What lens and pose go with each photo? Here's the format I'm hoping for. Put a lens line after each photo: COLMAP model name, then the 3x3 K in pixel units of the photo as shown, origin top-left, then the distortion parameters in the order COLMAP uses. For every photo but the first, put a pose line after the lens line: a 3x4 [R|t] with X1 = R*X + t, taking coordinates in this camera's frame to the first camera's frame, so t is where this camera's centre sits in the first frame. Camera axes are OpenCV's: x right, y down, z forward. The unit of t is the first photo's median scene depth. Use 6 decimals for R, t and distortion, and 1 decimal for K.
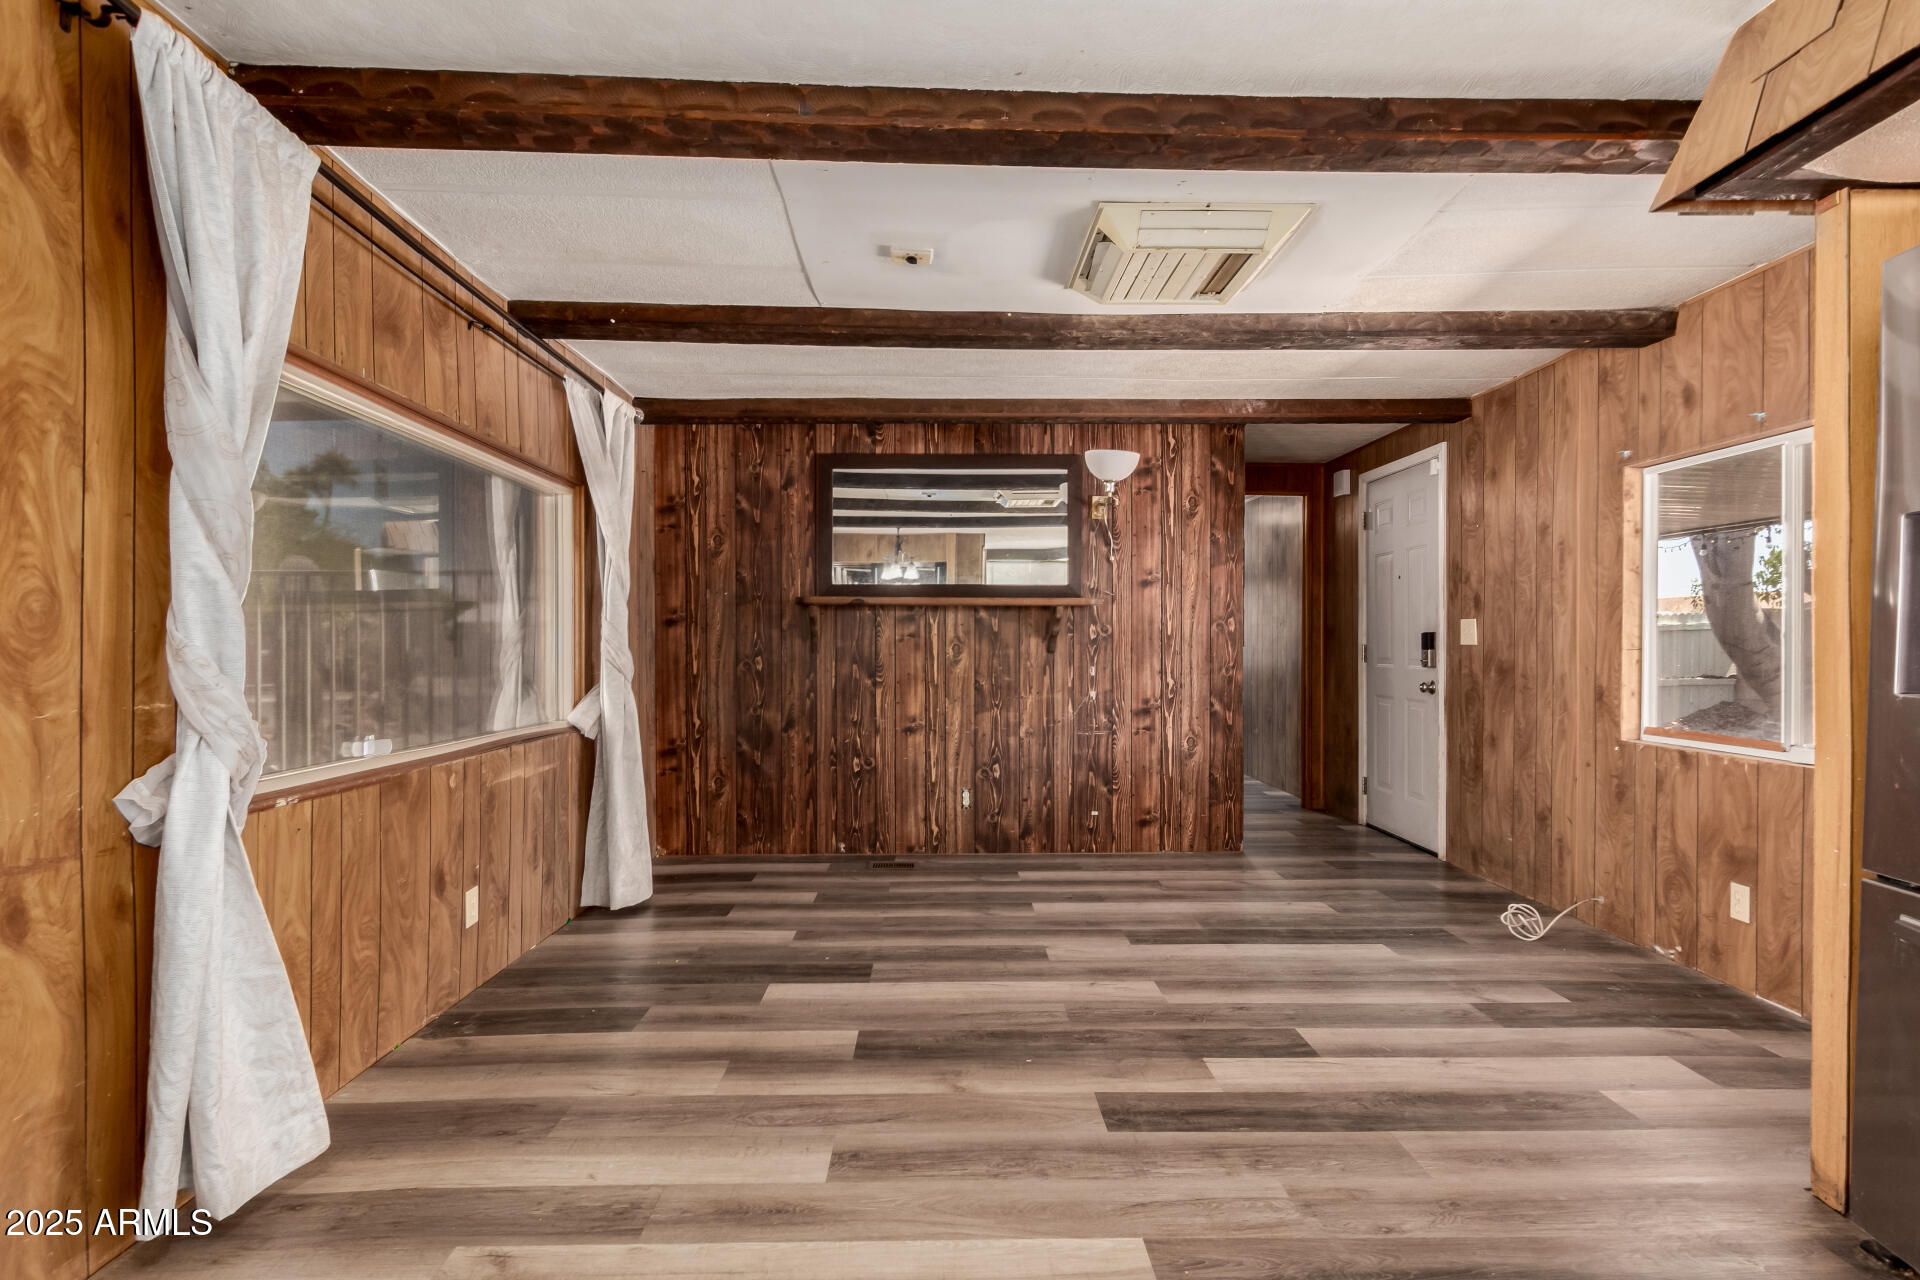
lens RADIAL K [[937.6, 0, 989.9], [0, 937.6, 648.9], [0, 0, 1]] dist [0.016490, -0.001015]
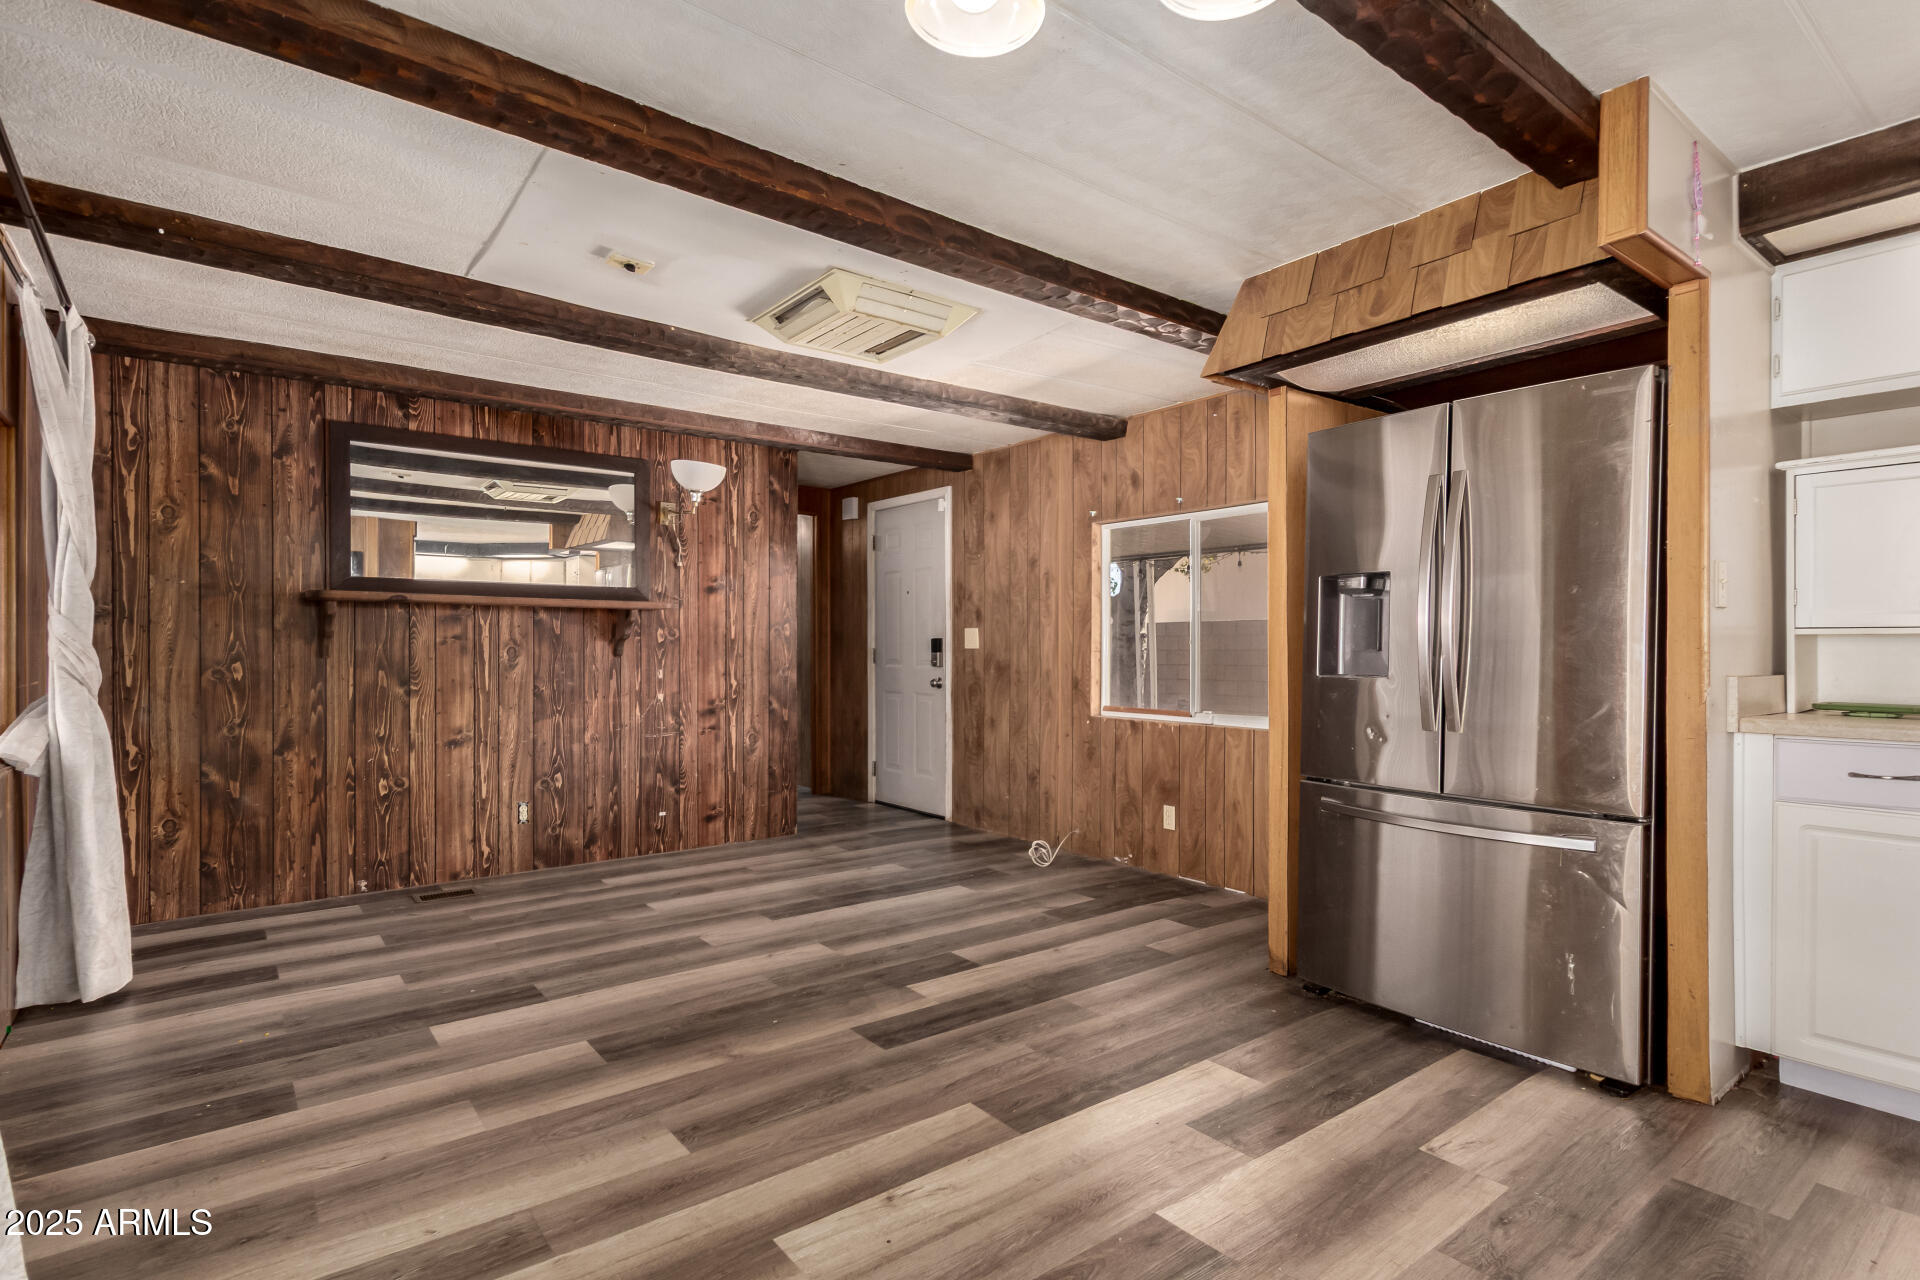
lens RADIAL K [[926.3, 0, 980.3], [0, 926.3, 647.2], [0, 0, 1]] dist [0.019543, -0.000804]
pose [[0.808980, 0.001656, 0.587834, -0.231897], [0.002217, 0.999980, -0.005868, 0.001300], [-0.587832, 0.006051, 0.808960, -0.019566]]
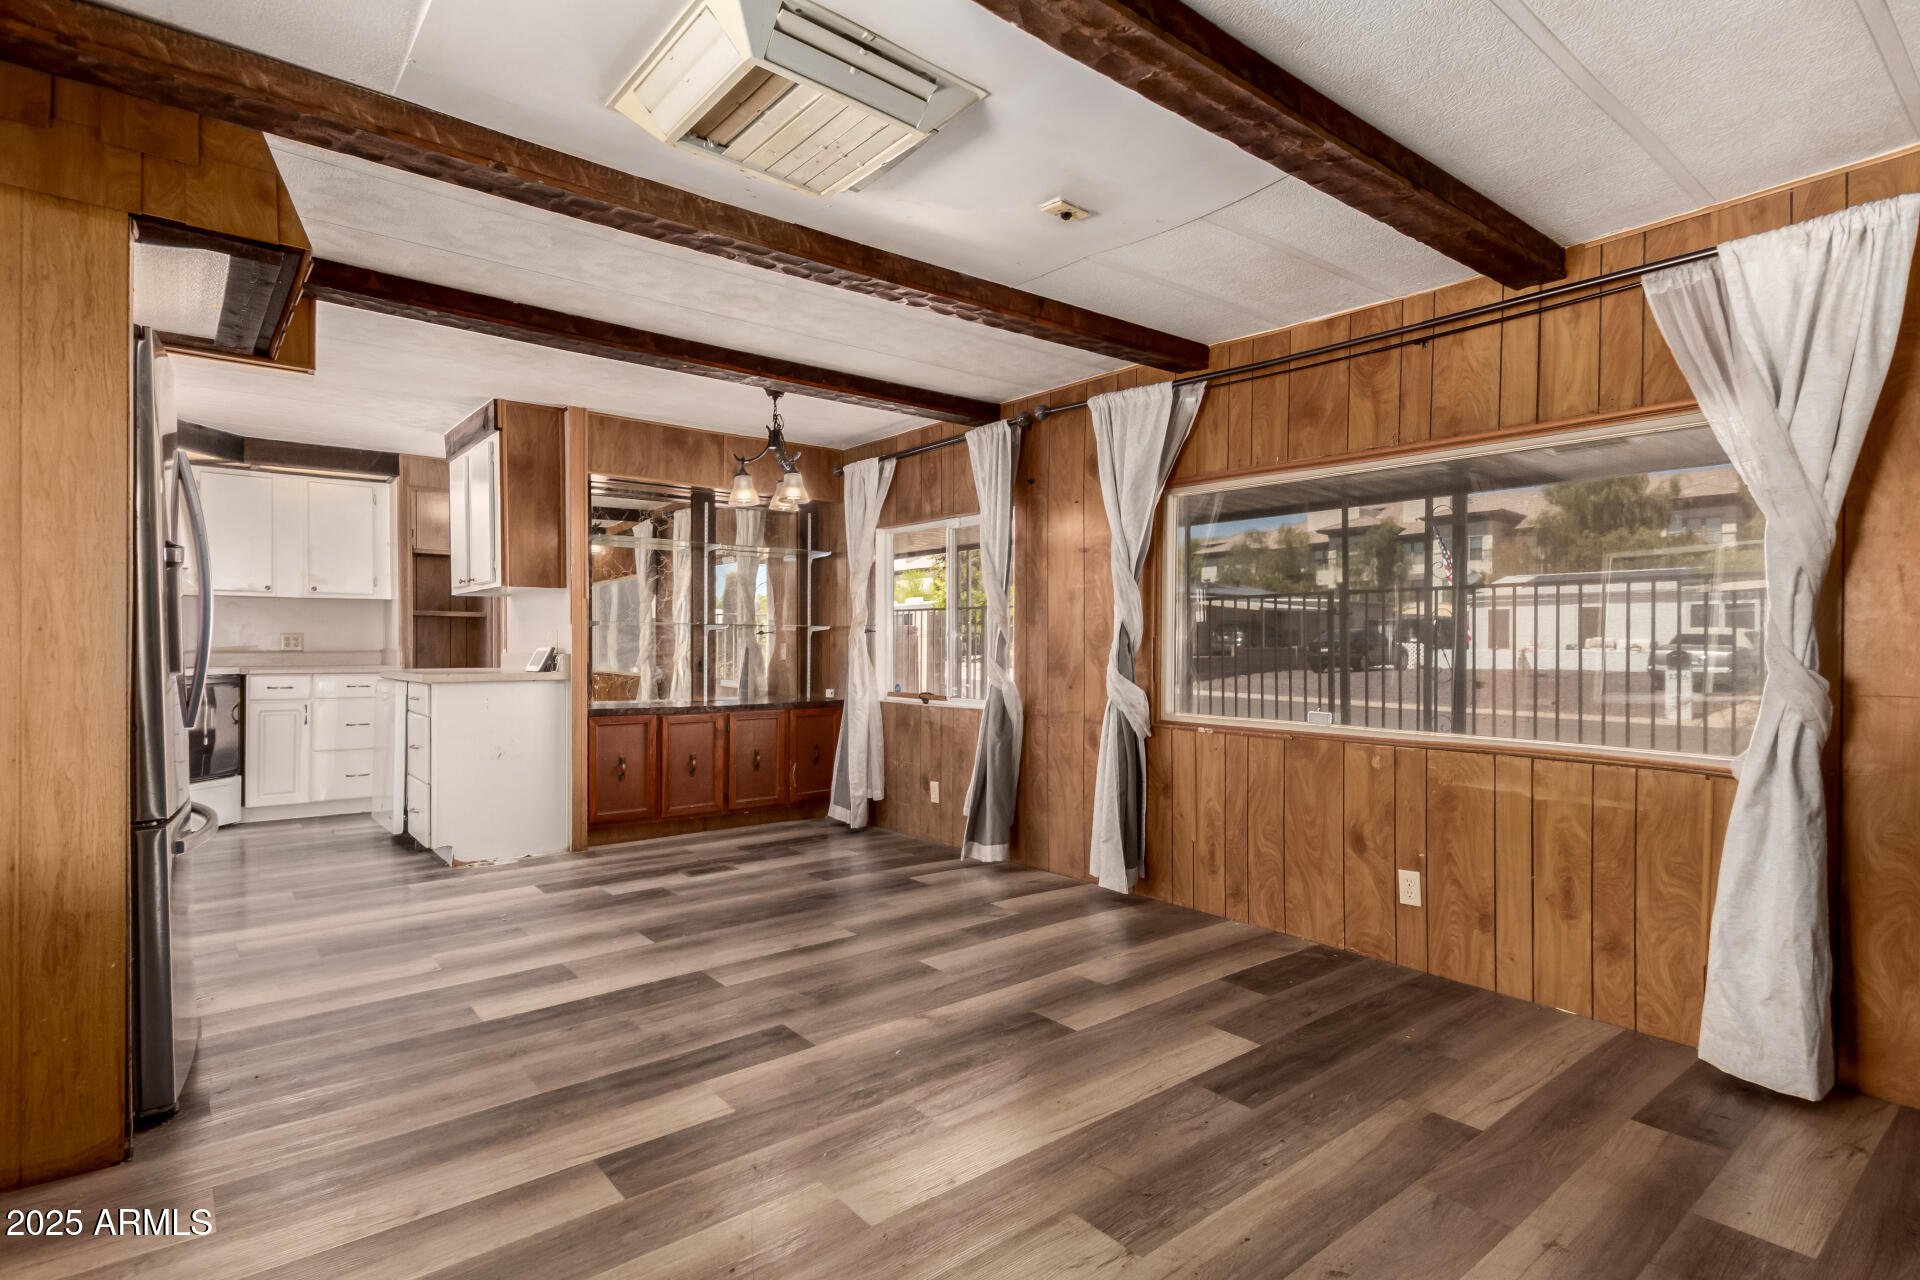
lens RADIAL K [[937.6, 0, 989.9], [0, 937.6, 648.9], [0, 0, 1]] dist [0.016490, -0.001015]
pose [[-0.790538, -0.000139, -0.612413, 0.331639], [-0.007432, 0.999929, 0.009366, -0.004010], [0.612368, 0.011956, -0.790482, 1.054127]]
